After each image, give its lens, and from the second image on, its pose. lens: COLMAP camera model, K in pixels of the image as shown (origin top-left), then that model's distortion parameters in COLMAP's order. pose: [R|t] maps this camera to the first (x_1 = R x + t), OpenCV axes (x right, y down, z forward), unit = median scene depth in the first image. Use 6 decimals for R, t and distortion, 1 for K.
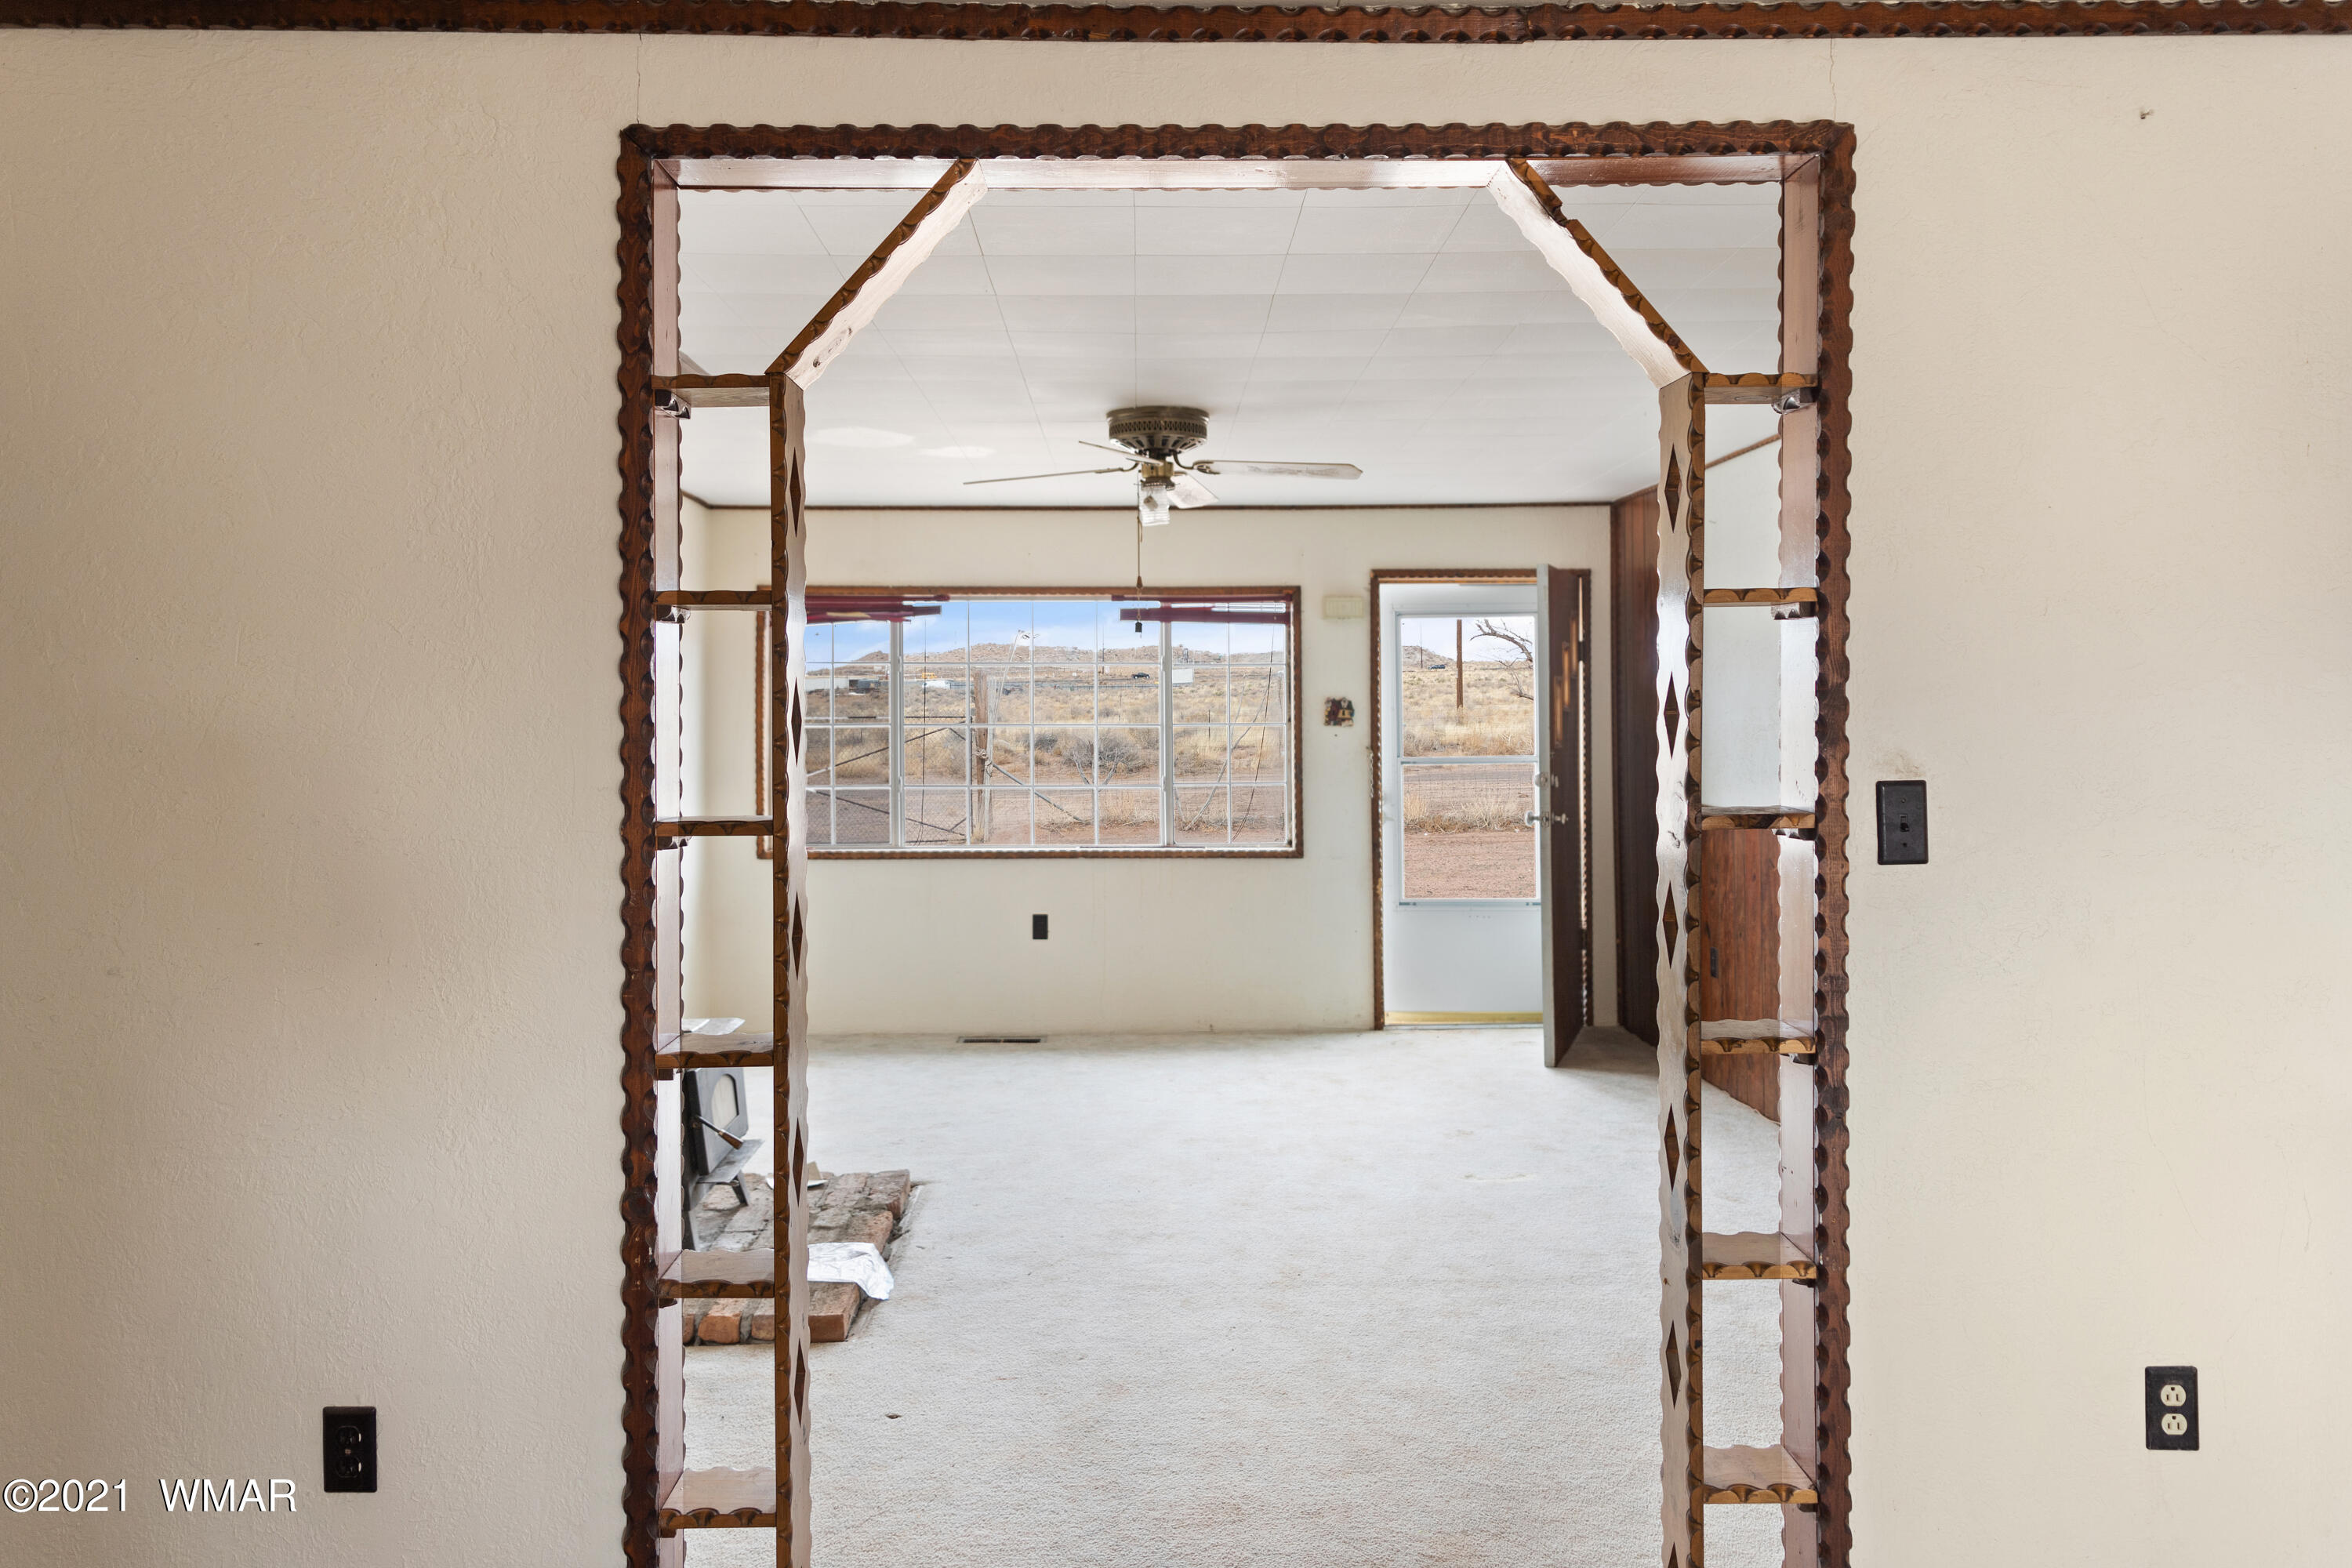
lens RADIAL K [[1610.0, 0, 1150.4], [0, 1610.0, 718.7], [0, 0, 1]] dist [0.003509, 0.005333]
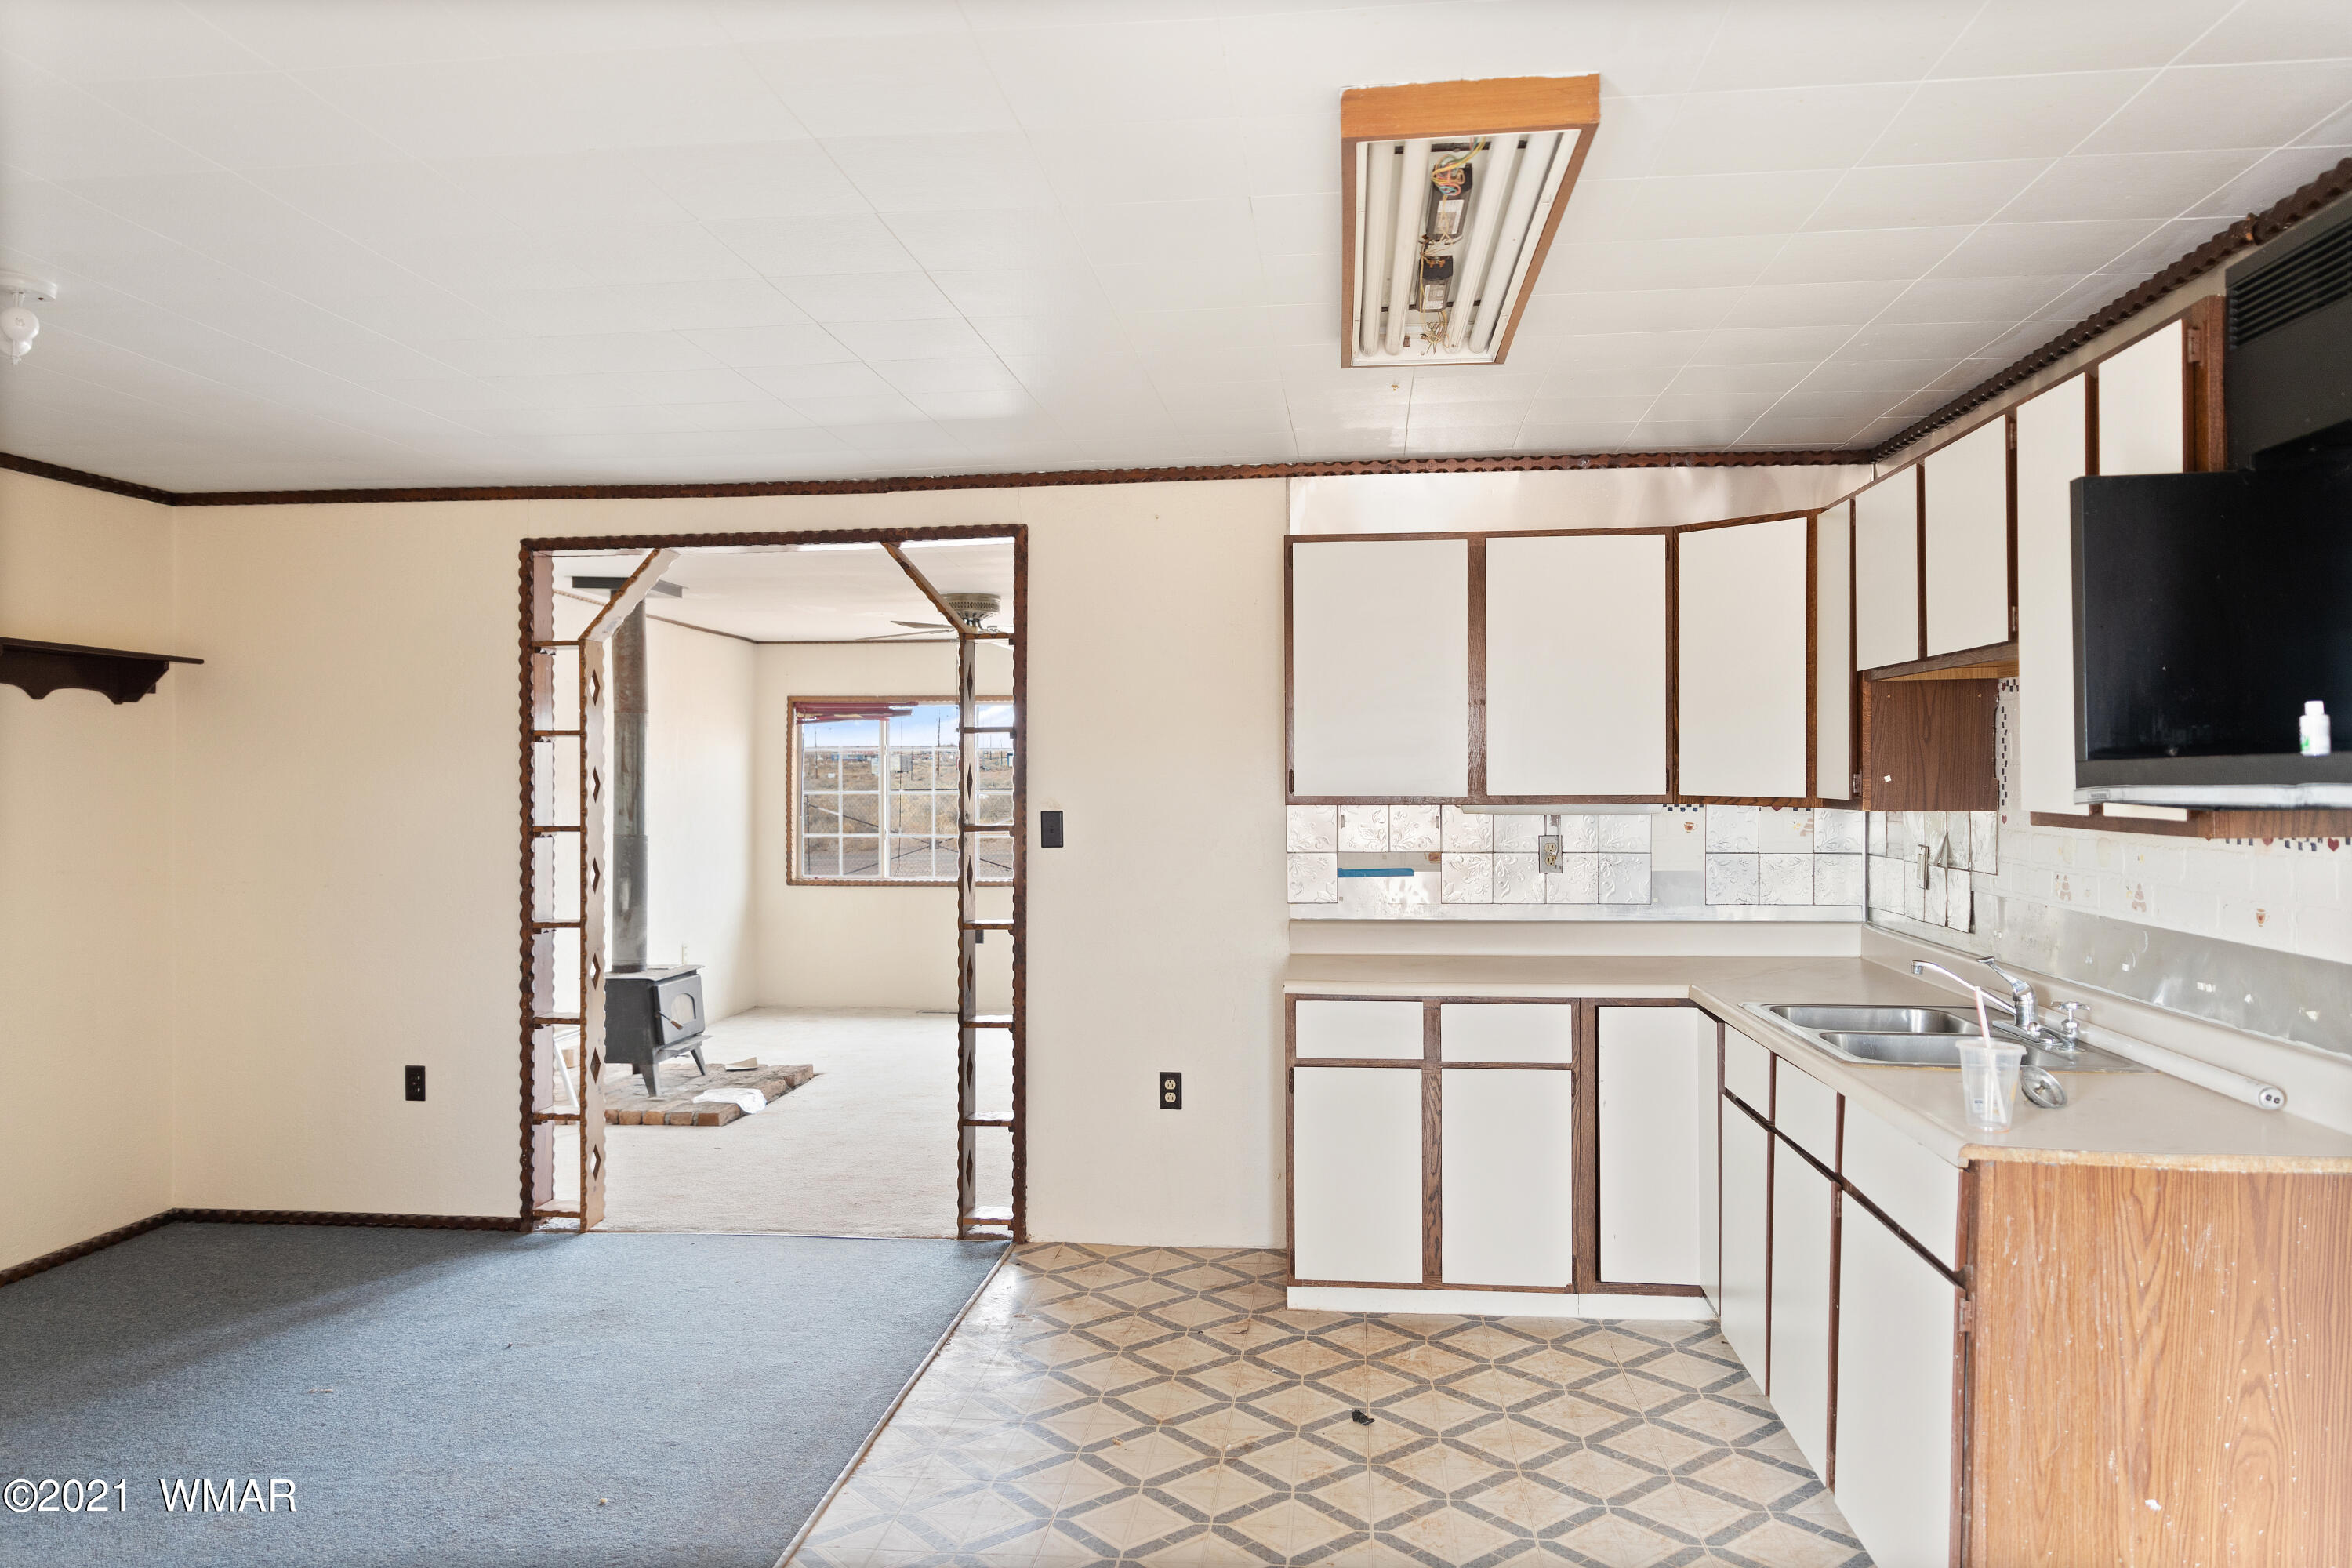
lens RADIAL K [[1610.0, 0, 1176.1], [0, 1610.0, 780.0], [0, 0, 1]] dist [0.003509, 0.005333]
pose [[0.990664, 0.000354, -0.136324, 0.969420], [-0.001585, 0.999959, -0.008917, 0.015233], [0.136315, 0.009050, 0.990624, -1.251750]]
